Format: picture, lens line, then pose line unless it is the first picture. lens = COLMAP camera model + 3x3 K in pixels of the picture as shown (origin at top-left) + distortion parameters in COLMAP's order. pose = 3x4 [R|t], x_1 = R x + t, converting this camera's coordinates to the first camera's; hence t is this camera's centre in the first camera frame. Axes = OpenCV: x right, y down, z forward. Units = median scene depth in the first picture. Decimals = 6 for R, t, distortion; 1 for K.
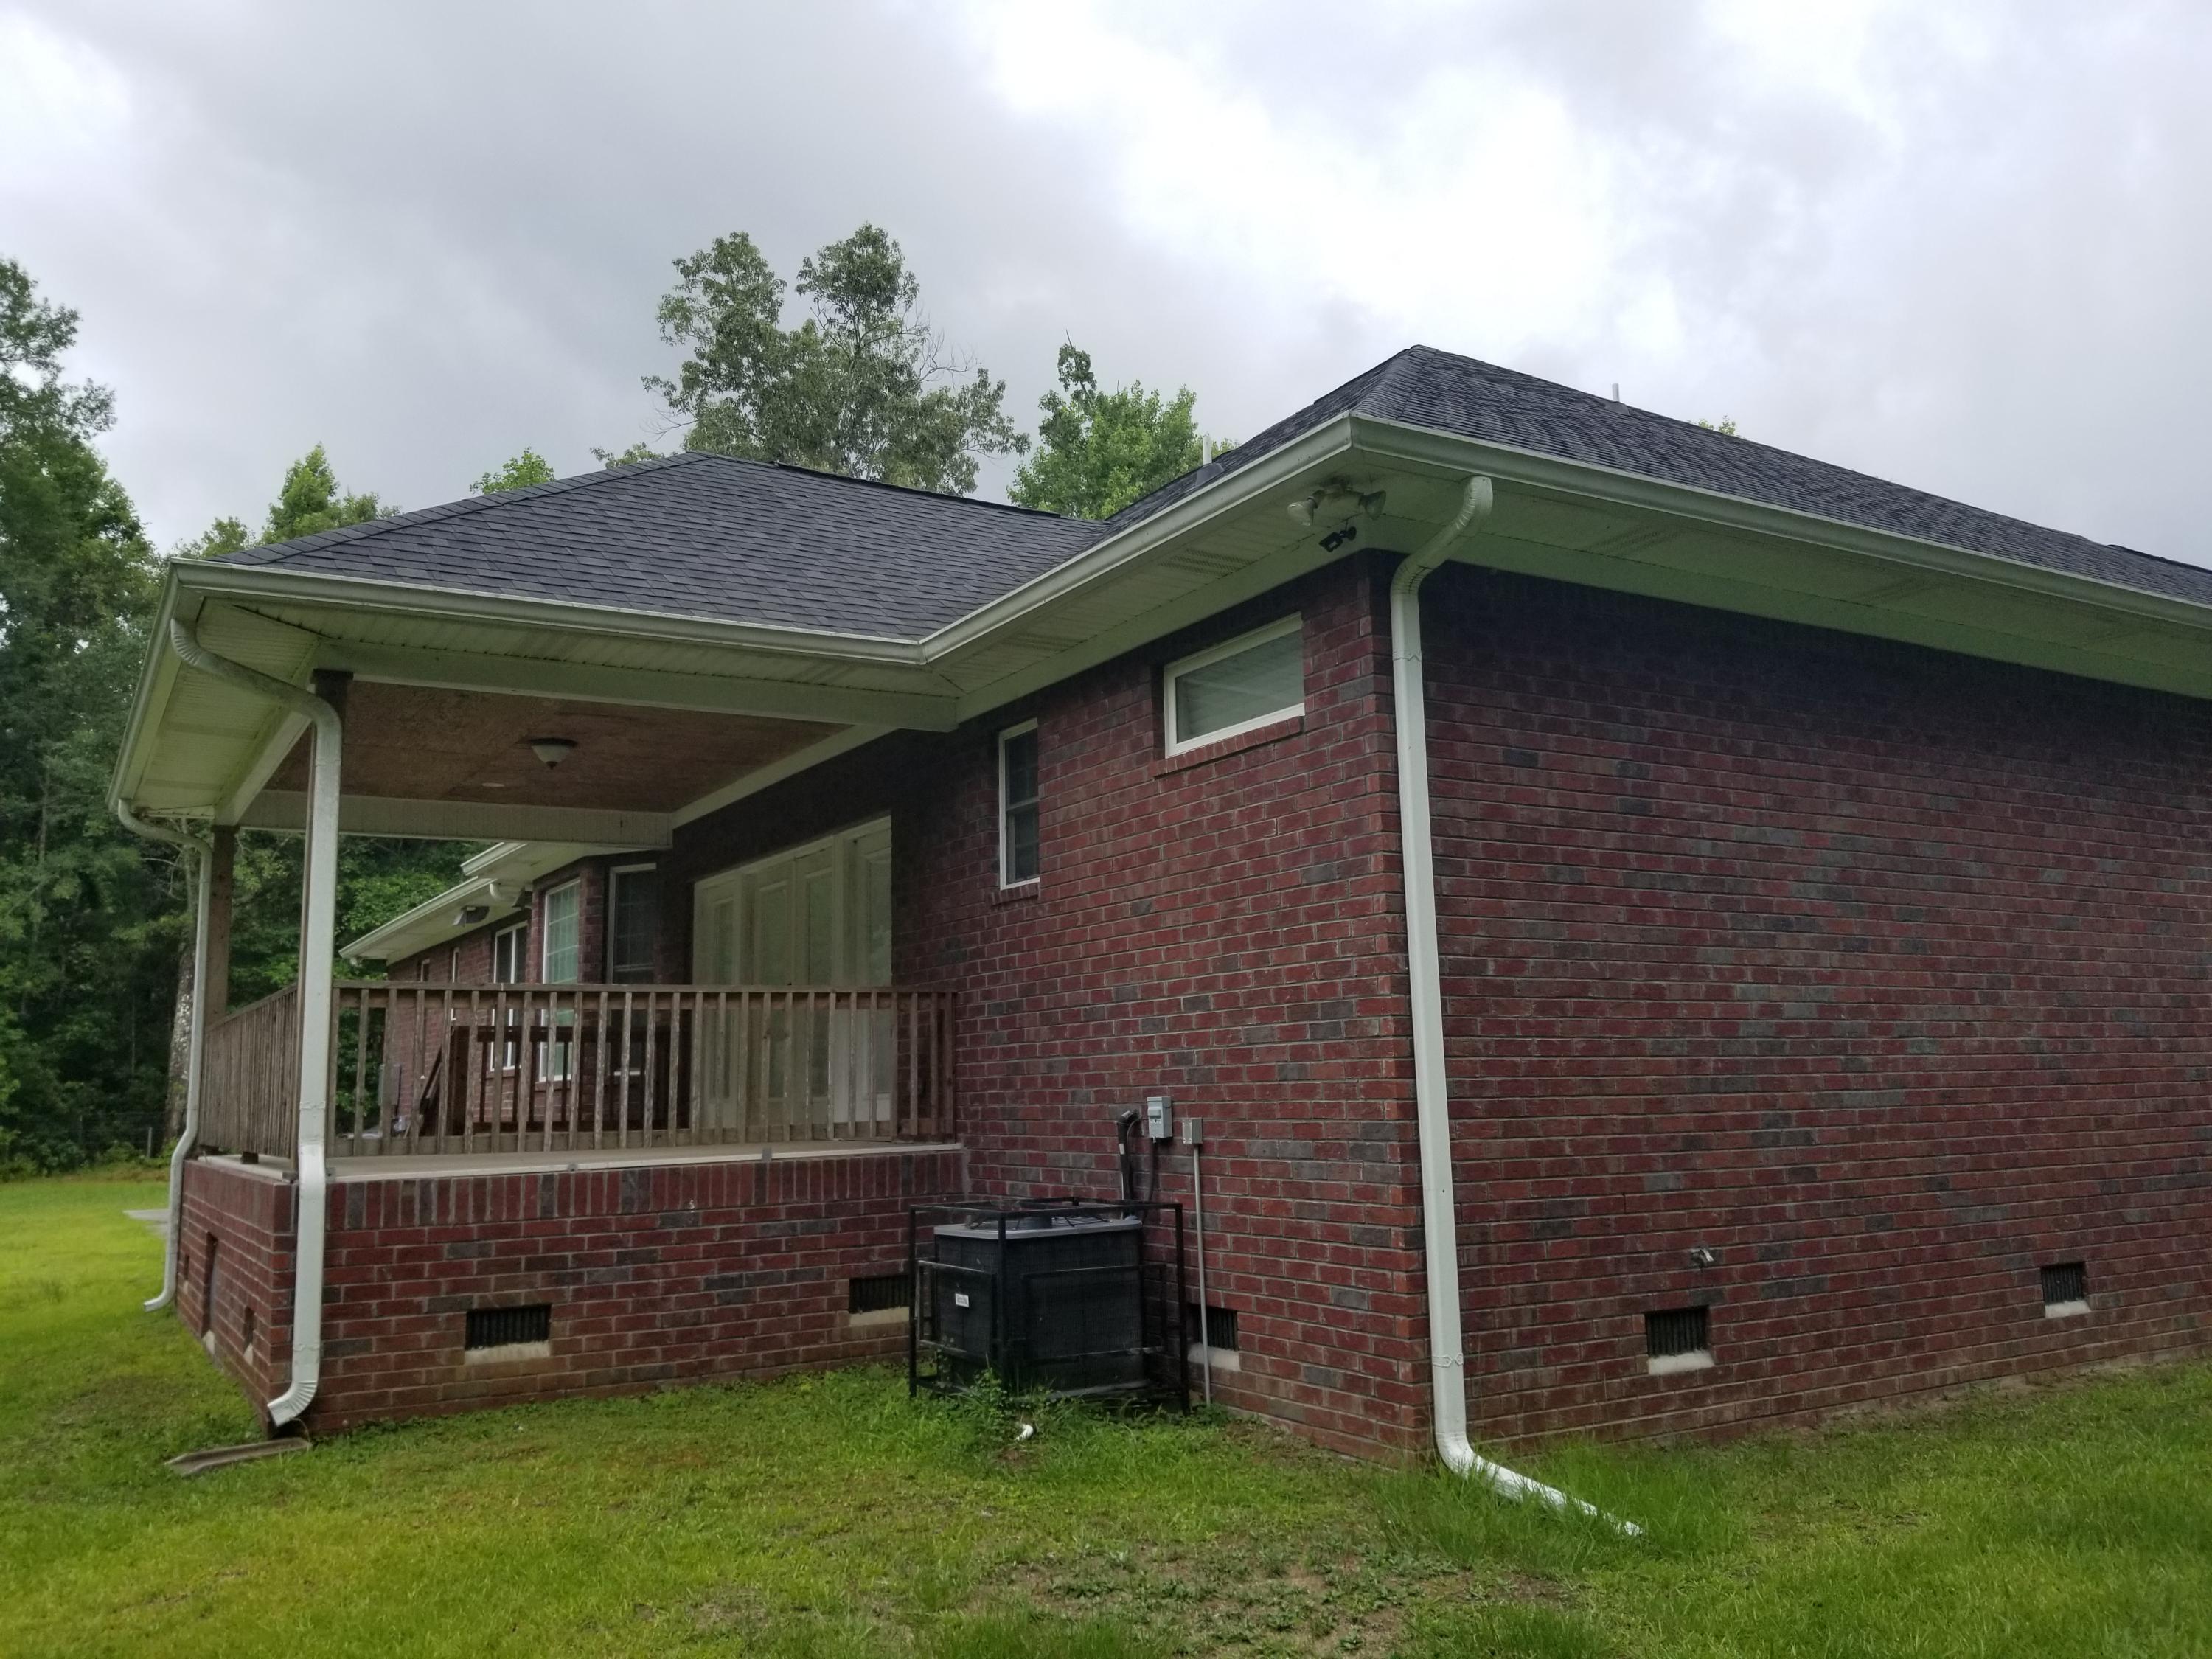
lens RADIAL K [[1739.5, 0, 1097.7], [0, 1739.5, 800.3], [0, 0, 1]] dist [0.073028, -0.085514]
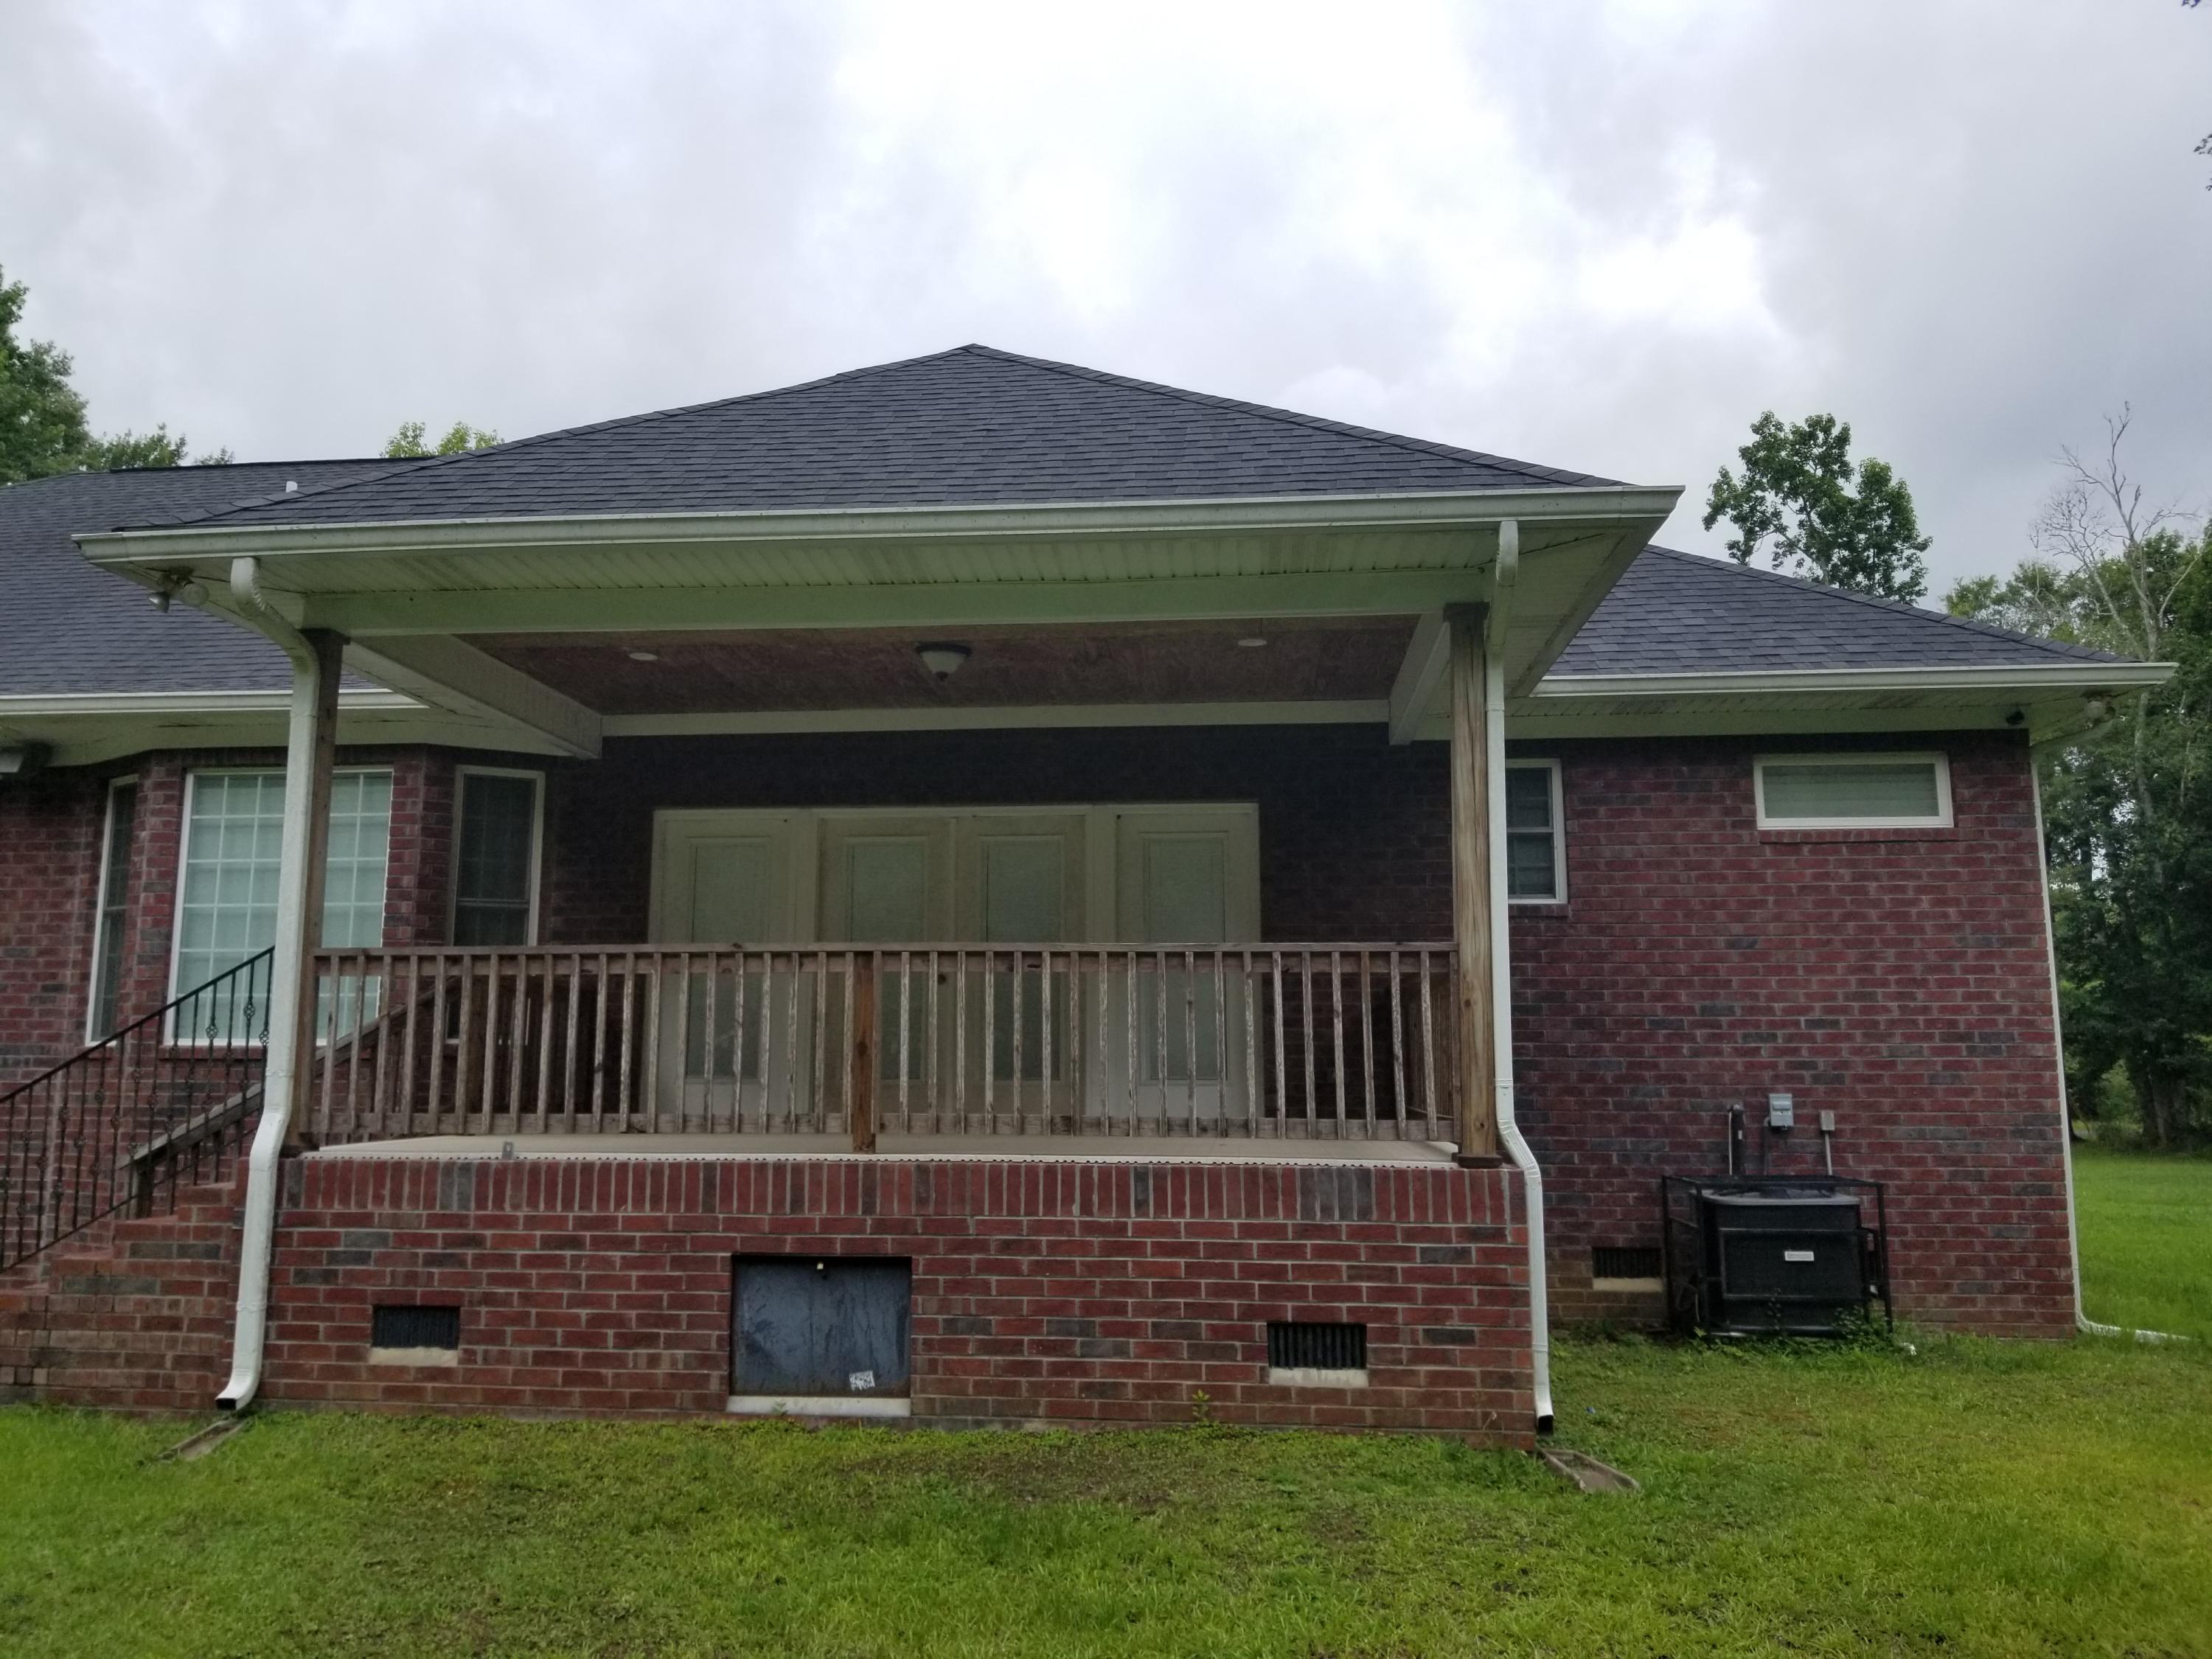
lens RADIAL K [[1739.5, 0, 1097.7], [0, 1739.5, 800.3], [0, 0, 1]] dist [0.073028, -0.085514]
pose [[0.558645, 0.130226, 0.819120, -1.415958], [-0.145576, 0.987661, -0.057737, 0.110981], [-0.816531, -0.086990, 0.570710, 0.734788]]
